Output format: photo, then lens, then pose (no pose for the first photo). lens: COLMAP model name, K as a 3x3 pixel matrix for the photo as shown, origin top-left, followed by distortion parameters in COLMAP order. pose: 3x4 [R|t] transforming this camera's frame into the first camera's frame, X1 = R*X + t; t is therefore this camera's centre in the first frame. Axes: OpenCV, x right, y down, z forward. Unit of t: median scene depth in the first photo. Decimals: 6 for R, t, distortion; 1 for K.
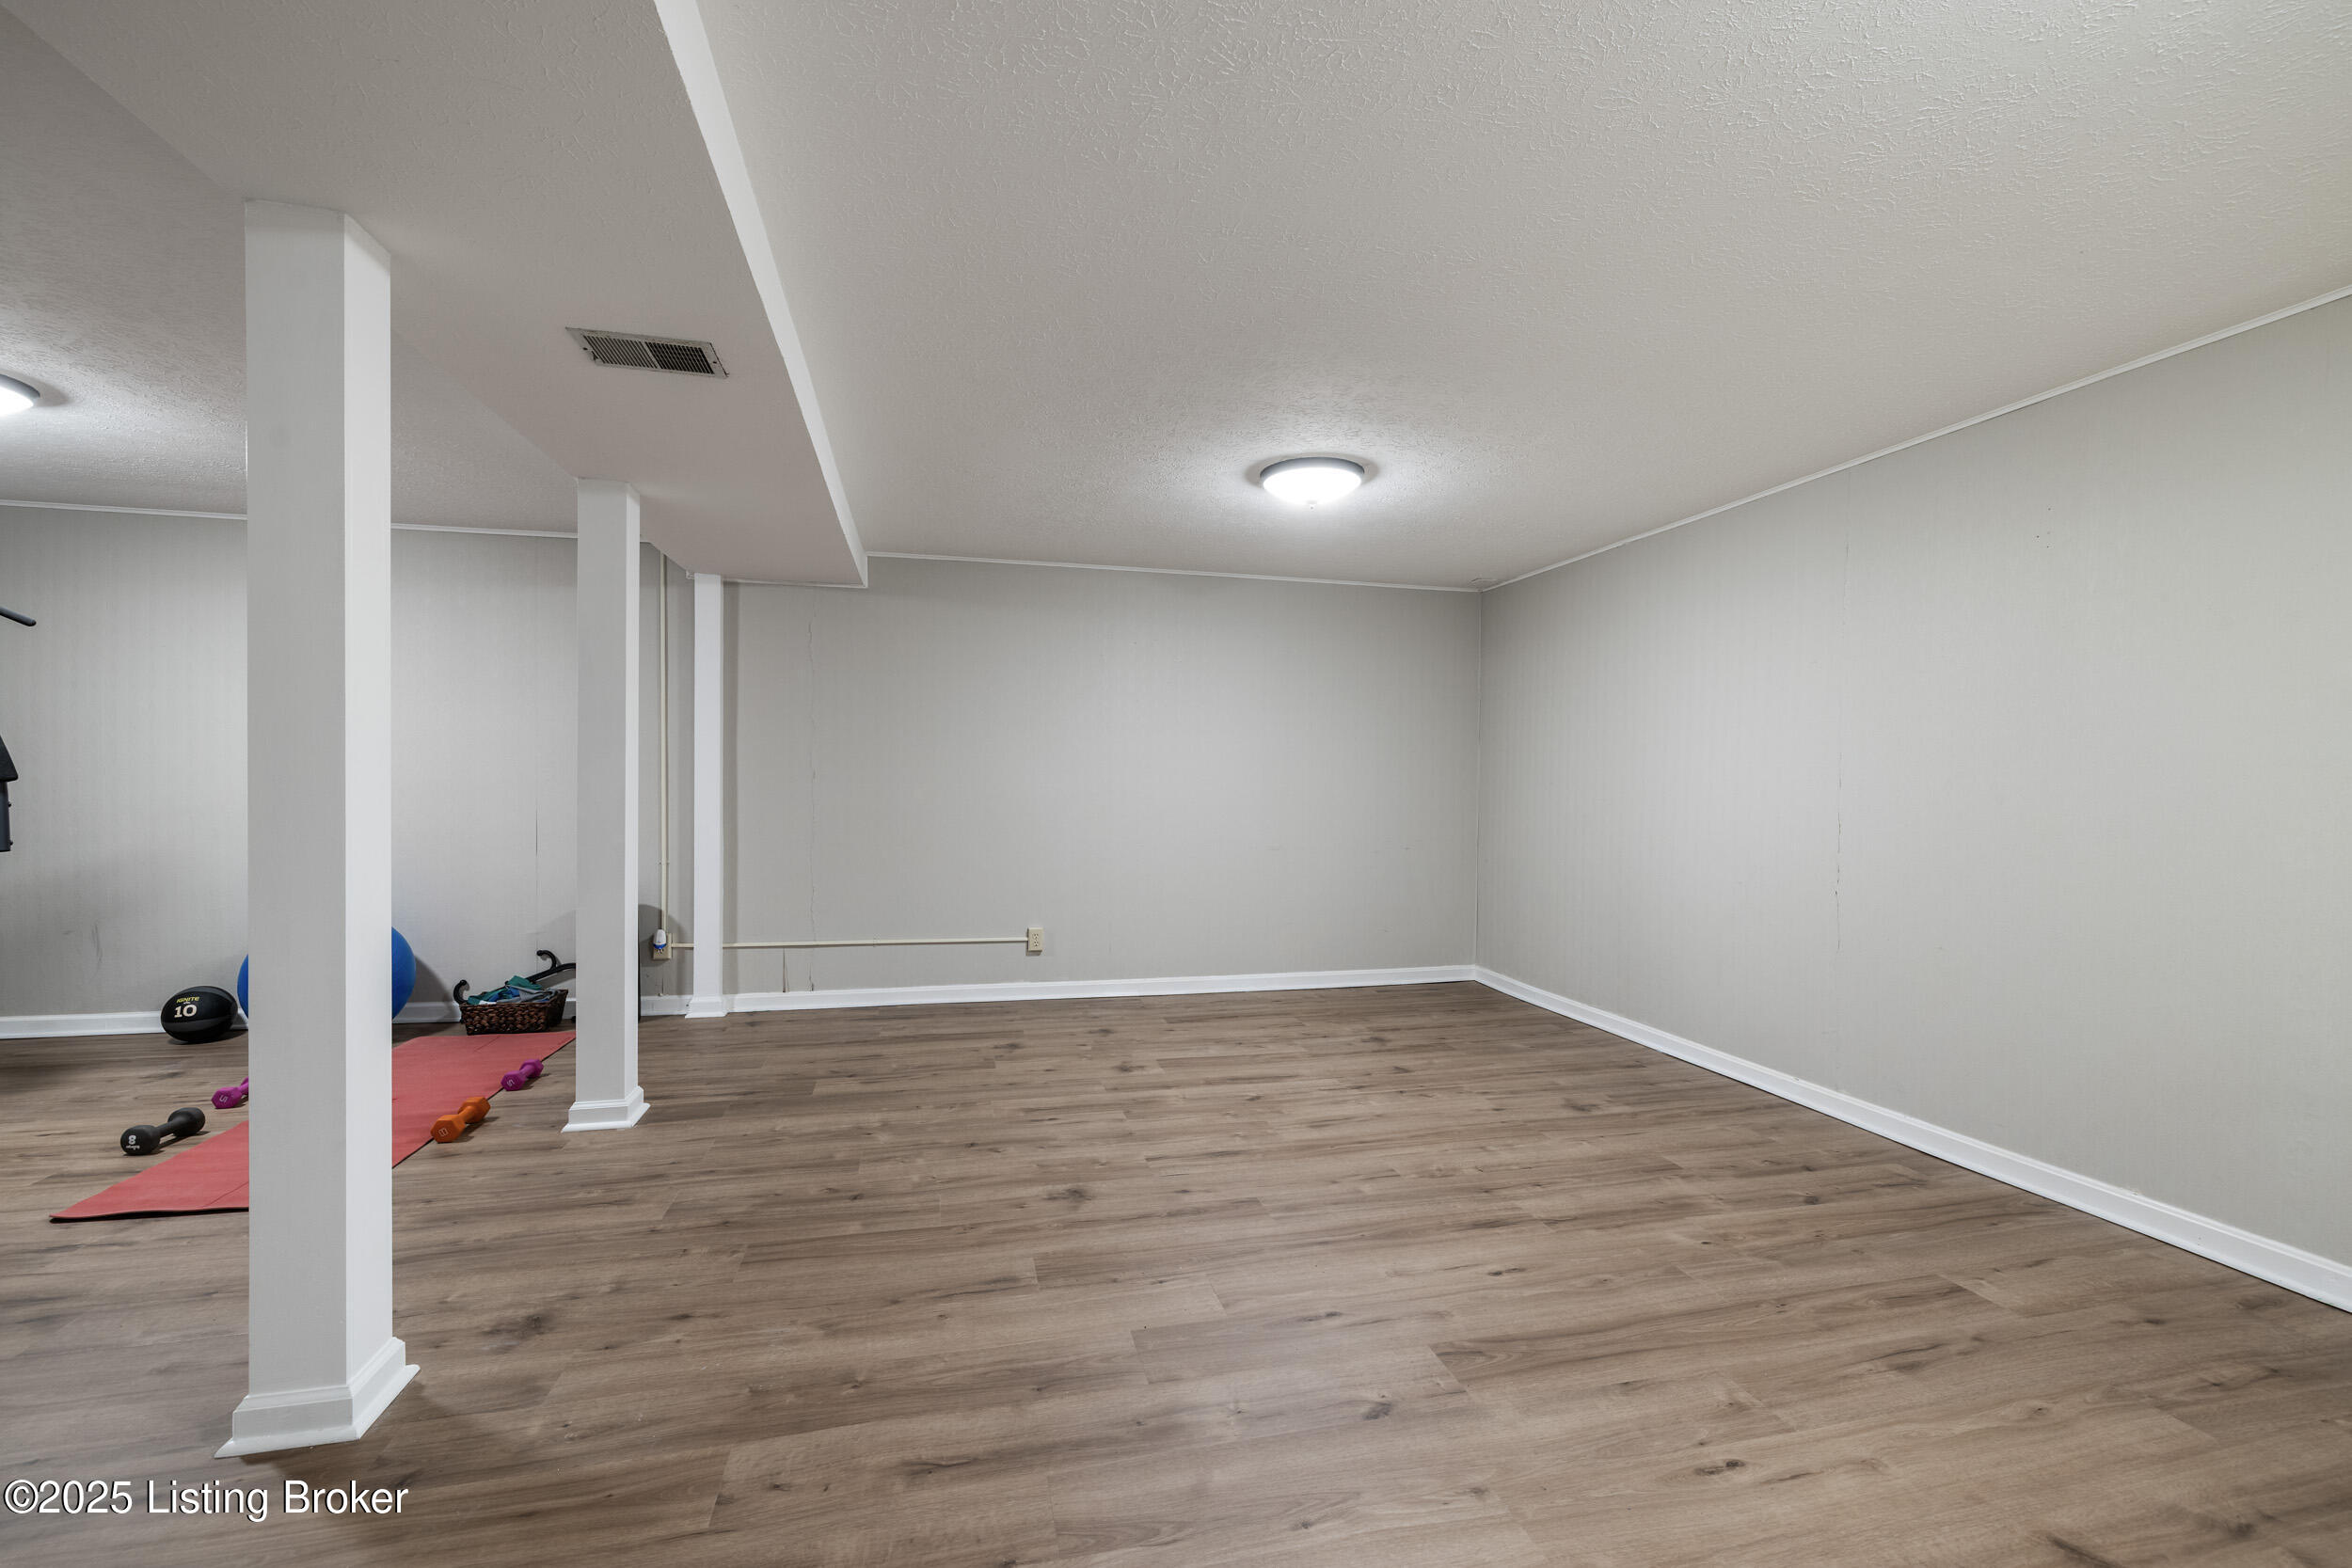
lens RADIAL K [[990.9, 0, 1174.4], [0, 990.9, 796.3], [0, 0, 1]] dist [0.002052, 0.000095]
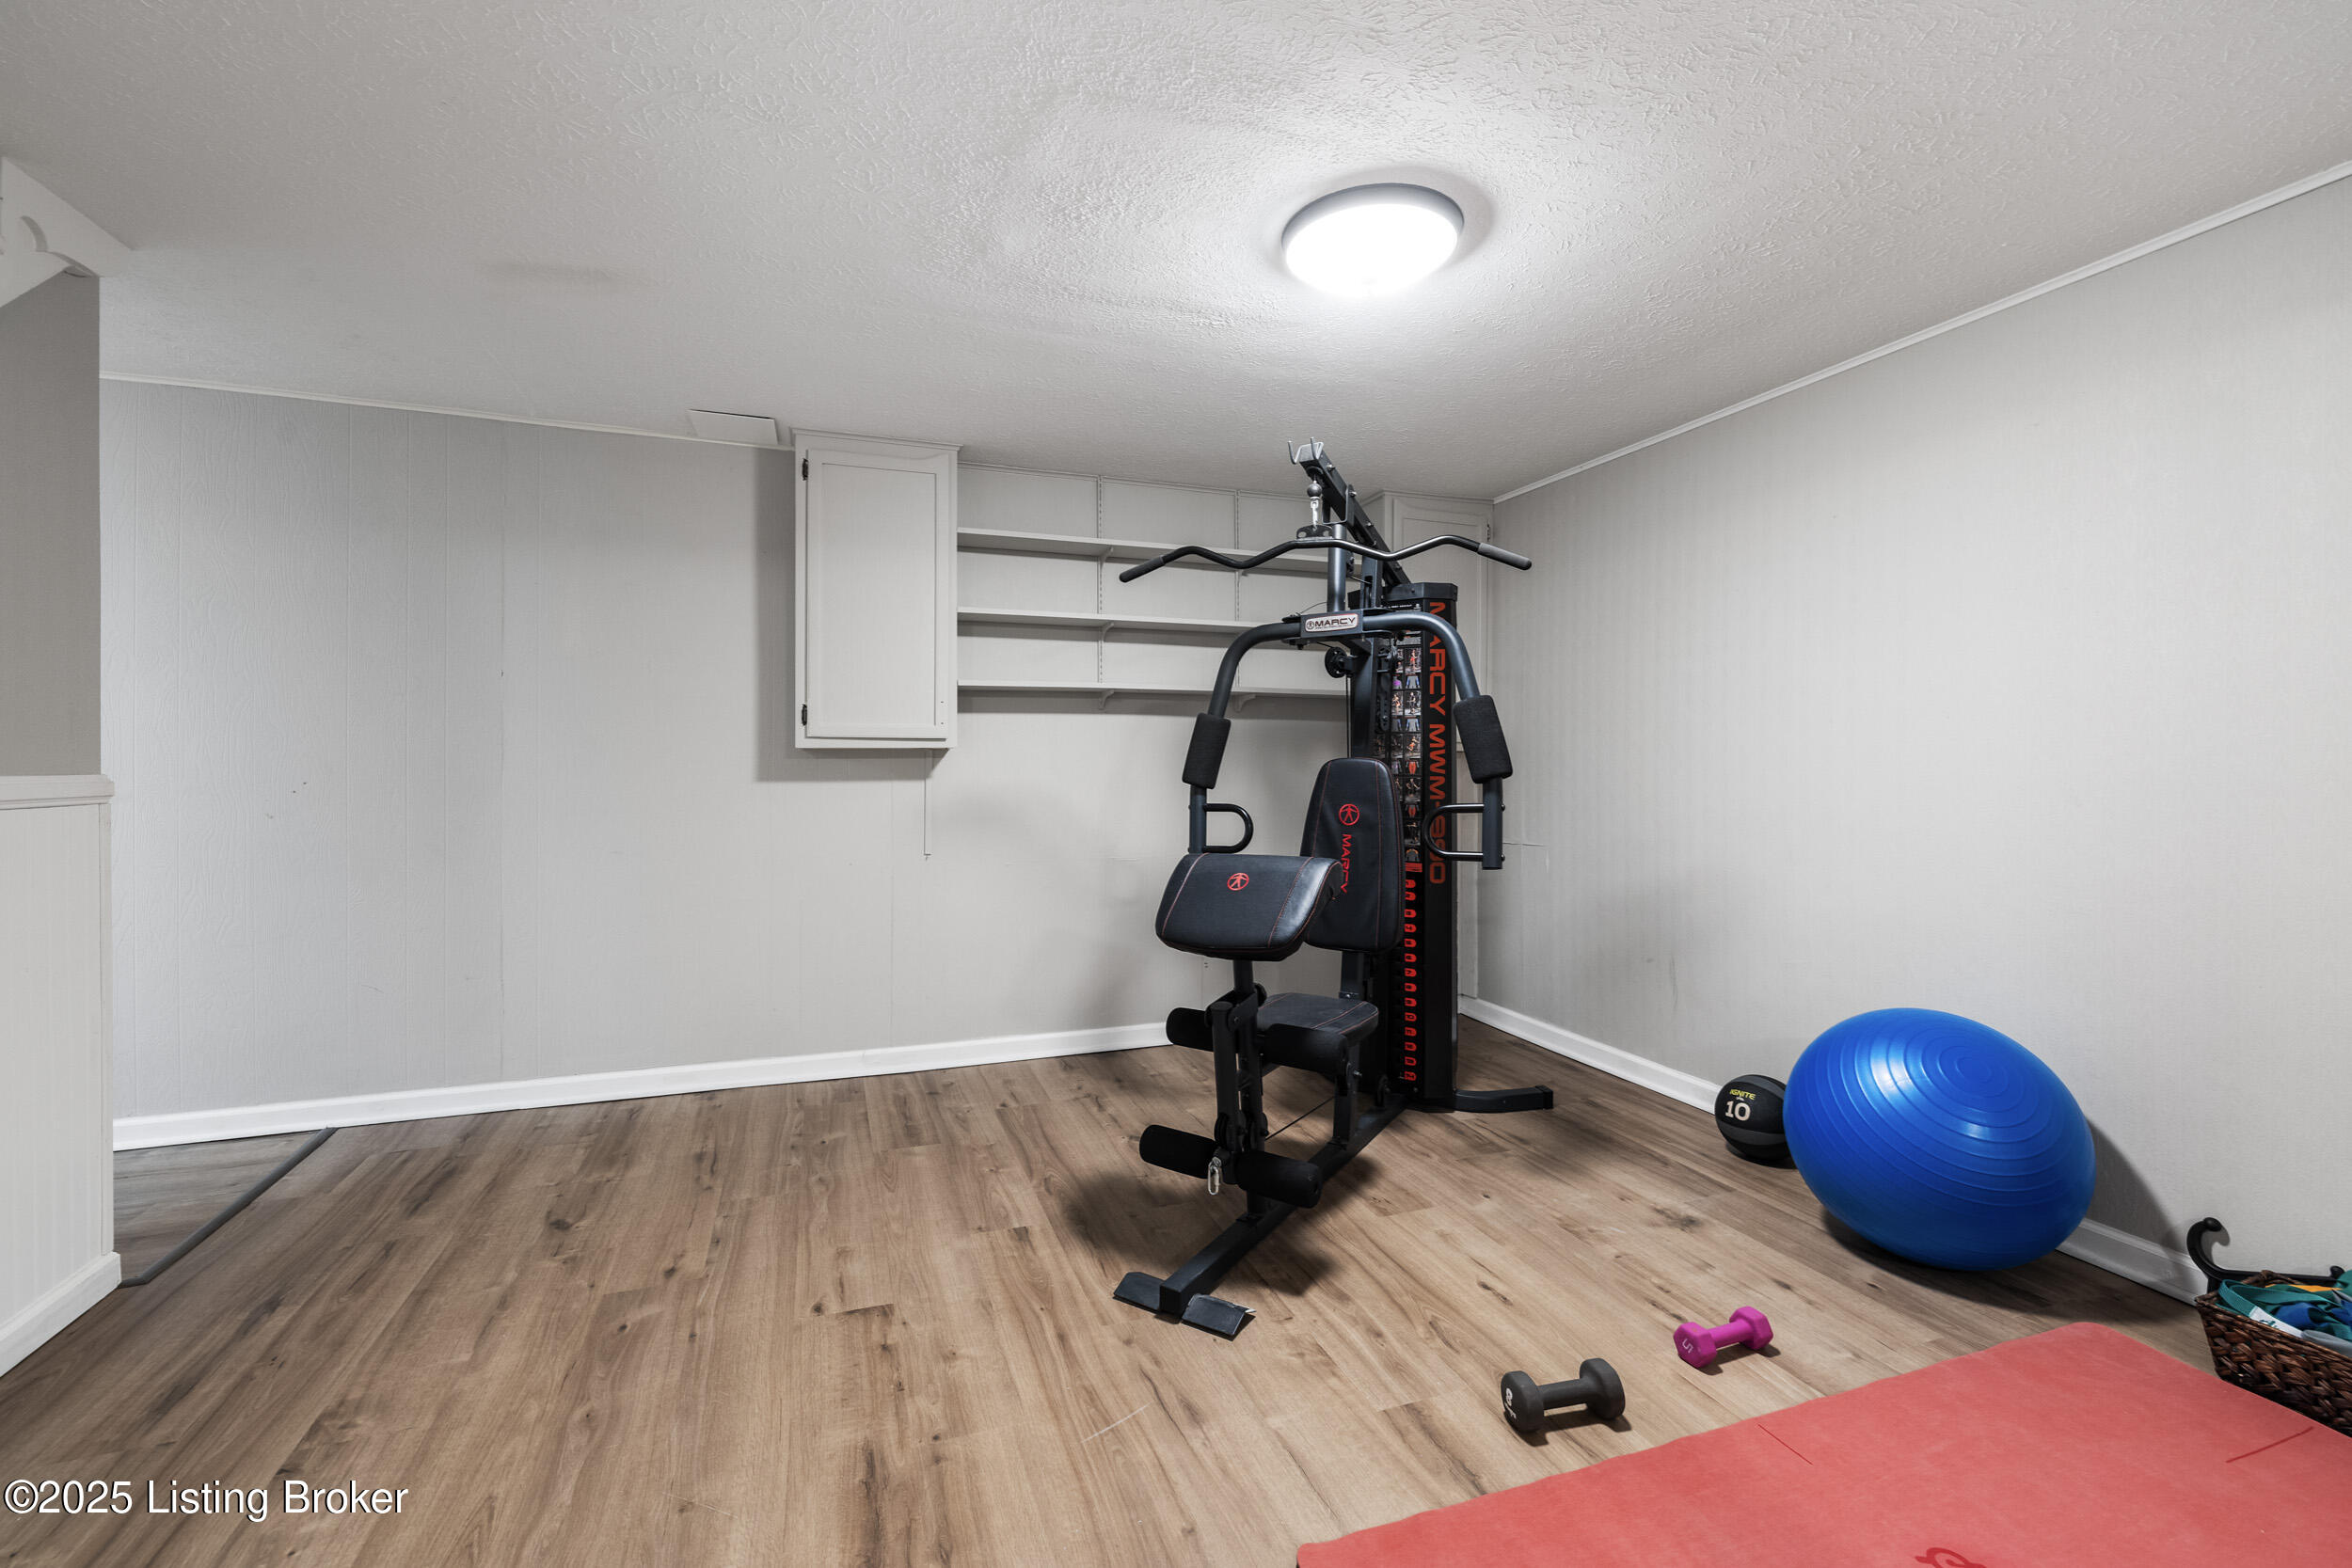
lens RADIAL K [[990.9, 0, 1174.2], [0, 990.9, 766.4], [0, 0, 1]] dist [0.002052, 0.000095]
pose [[0.112668, -0.007918, -0.993601, -0.501515], [-0.010772, 0.999900, -0.009190, -0.015527], [0.993574, 0.011738, 0.112572, 0.749105]]
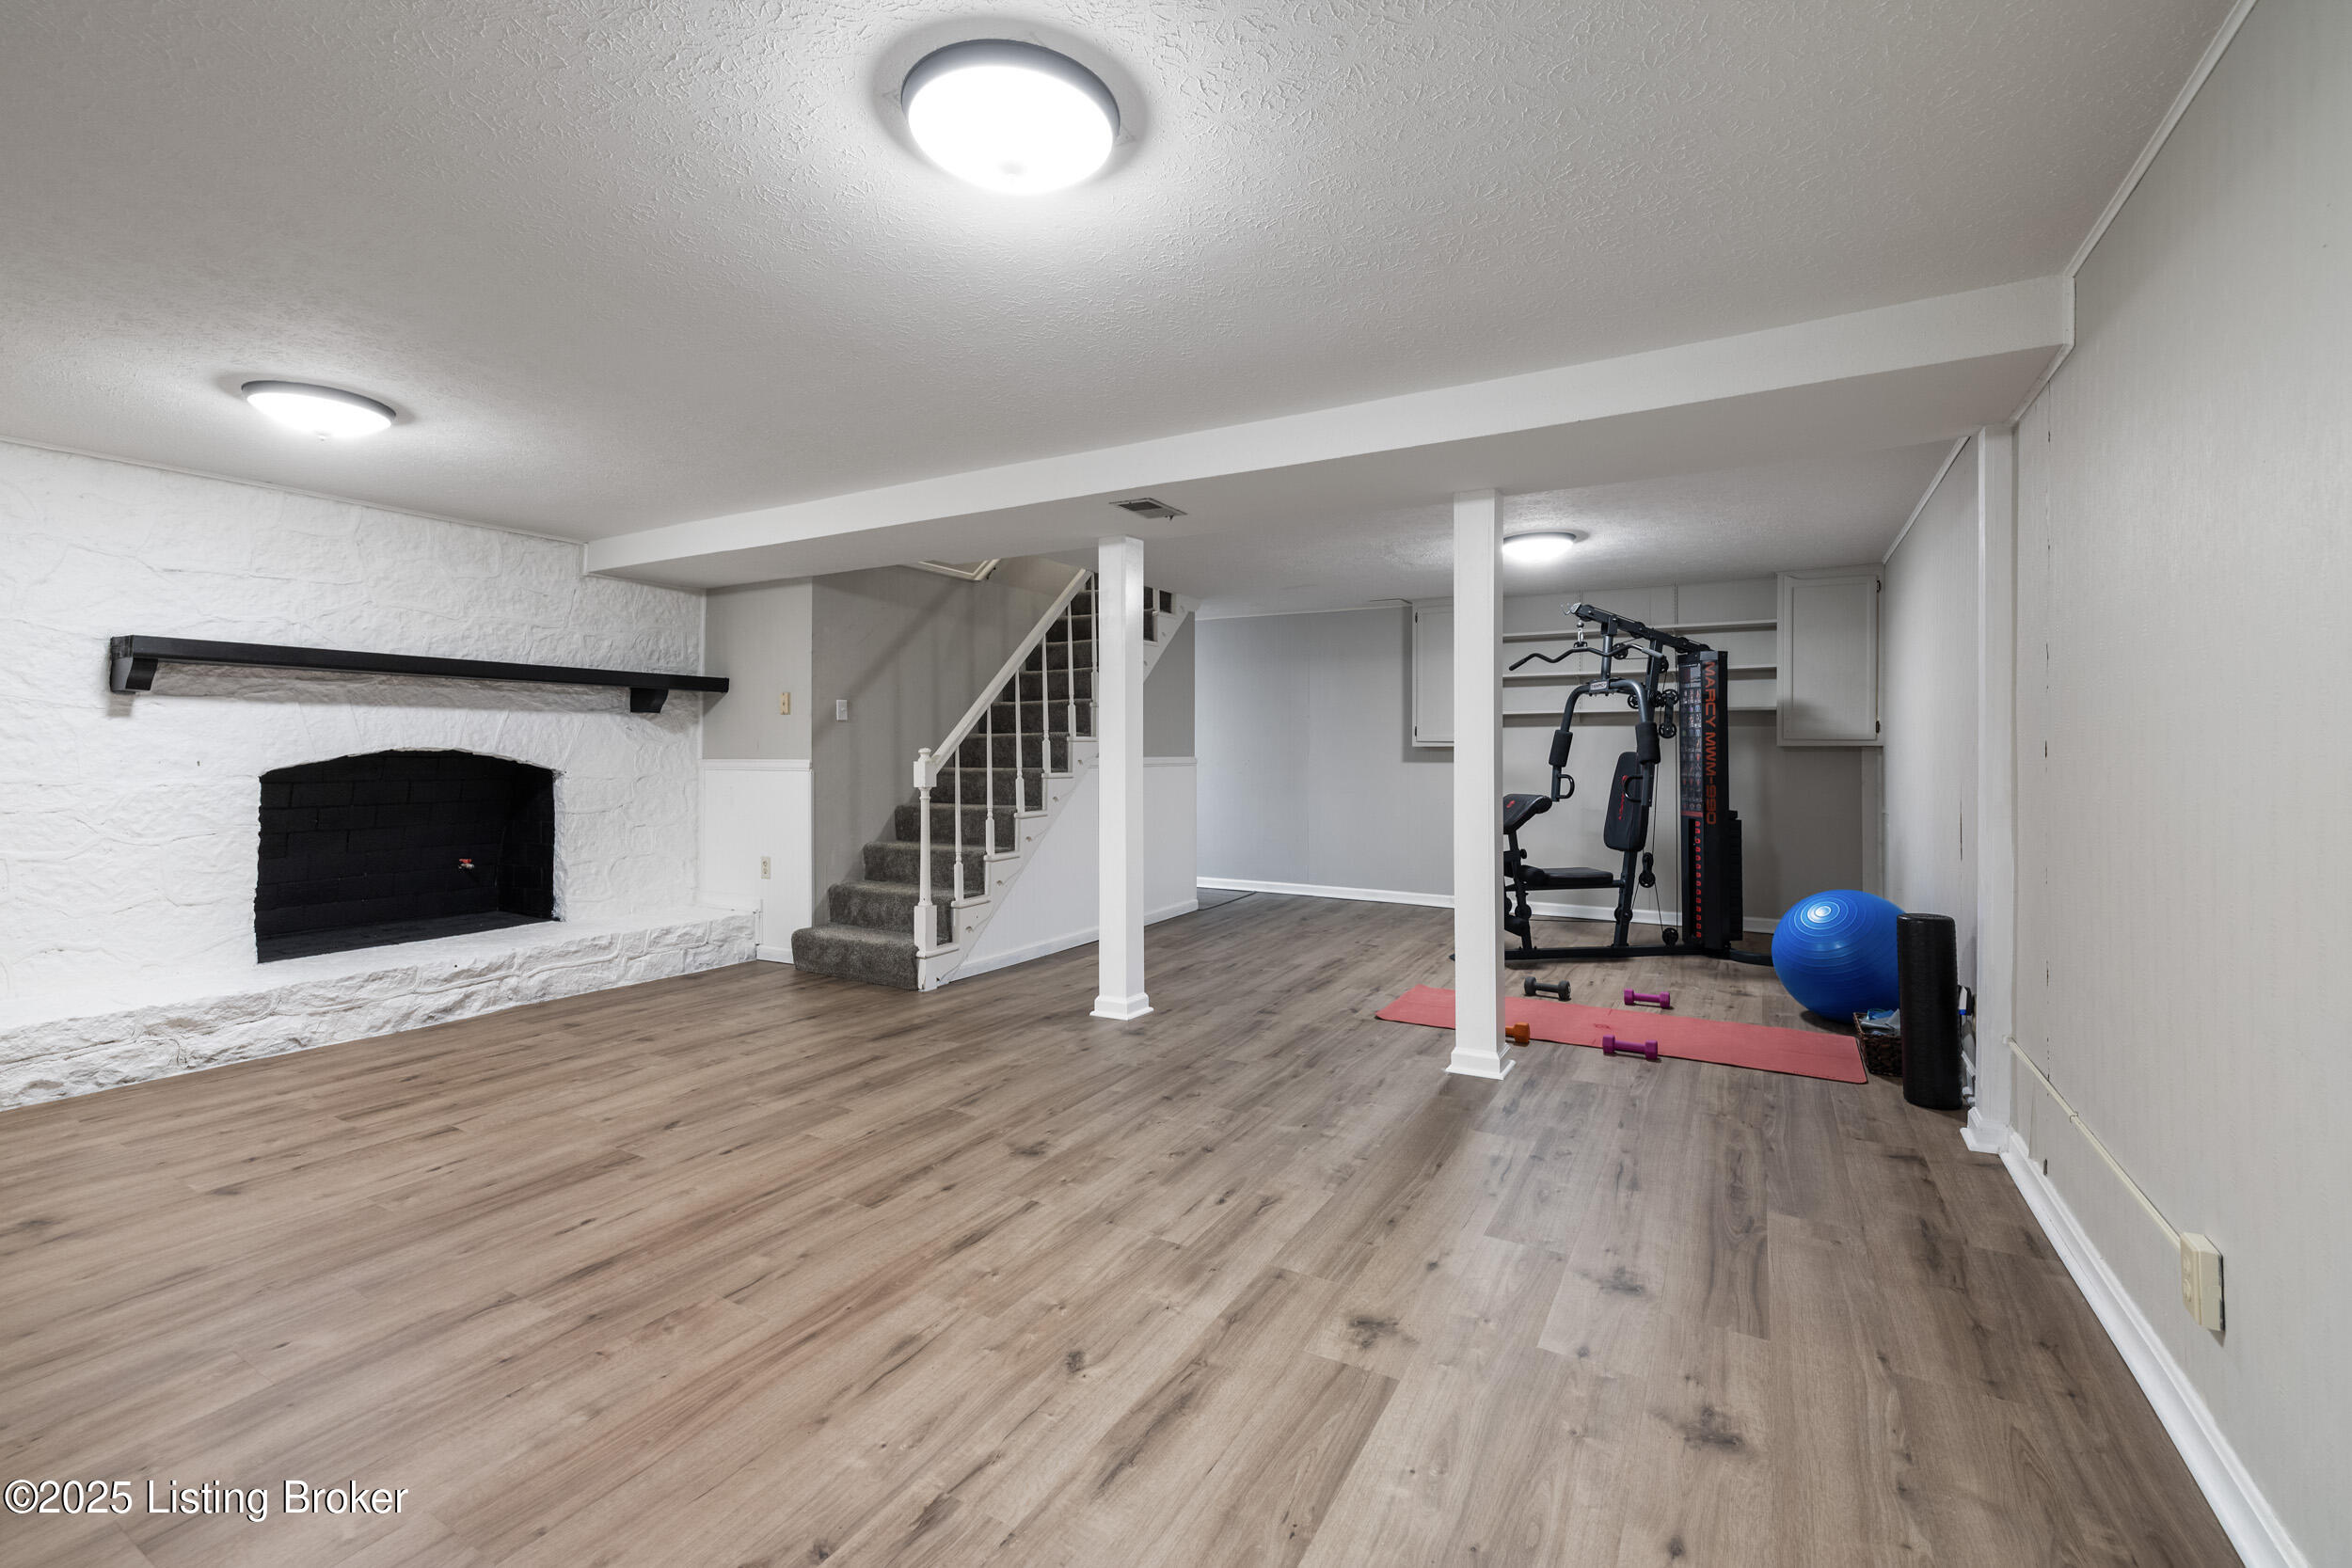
lens RADIAL K [[990.9, 0, 1175.3], [0, 990.9, 759.2], [0, 0, 1]] dist [0.002052, 0.000095]
pose [[-0.686393, -0.005244, -0.727212, 0.526318], [-0.017434, 0.999805, 0.009246, -0.023496], [0.727022, 0.019025, -0.686351, 1.716420]]
